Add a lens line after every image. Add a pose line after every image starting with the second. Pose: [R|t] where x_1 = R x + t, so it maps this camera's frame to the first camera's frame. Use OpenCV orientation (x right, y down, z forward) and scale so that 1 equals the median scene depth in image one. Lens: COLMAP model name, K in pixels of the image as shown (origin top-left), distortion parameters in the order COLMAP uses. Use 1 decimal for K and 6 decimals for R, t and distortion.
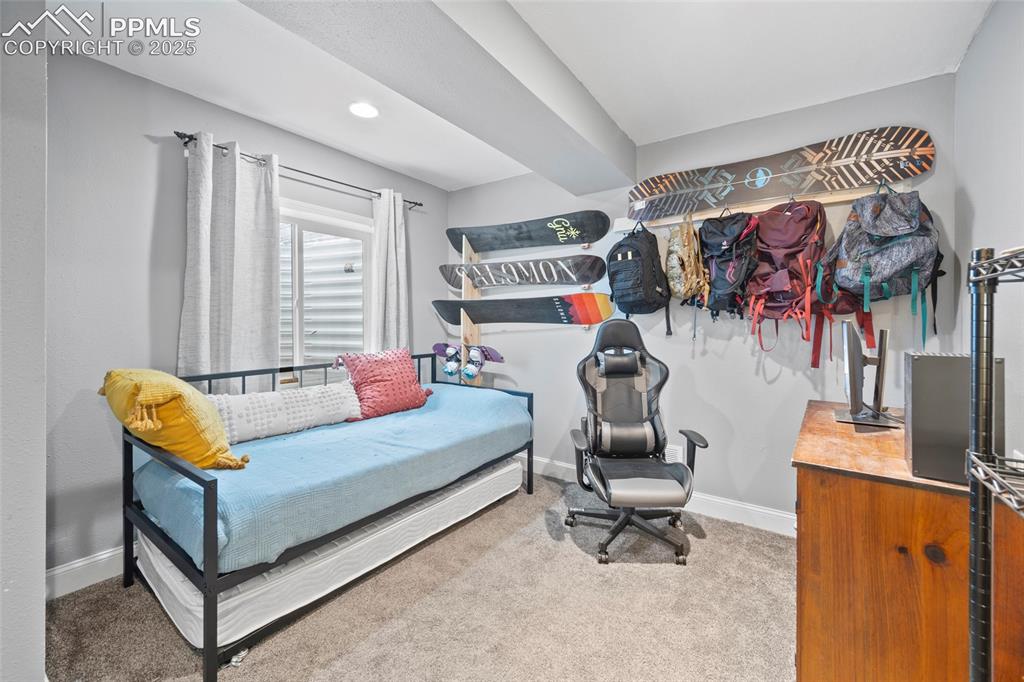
lens RADIAL K [[408.5, 0, 513.7], [0, 408.5, 321.6], [0, 0, 1]] dist [-0.001234, -0.001139]
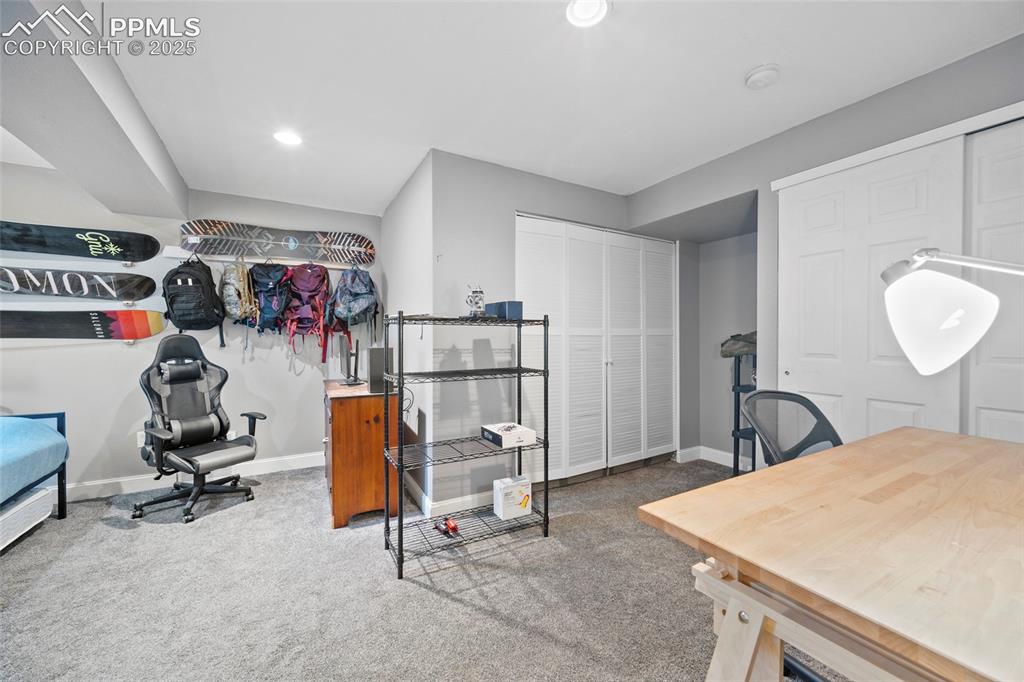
lens RADIAL K [[408.5, 0, 514.0], [0, 408.5, 340.8], [0, 0, 1]] dist [-0.001234, -0.001139]
pose [[0.425061, -0.010716, 0.905101, -0.429969], [0.004416, 0.999943, 0.009765, 0.005755], [-0.905154, -0.000154, 0.425084, -0.410103]]
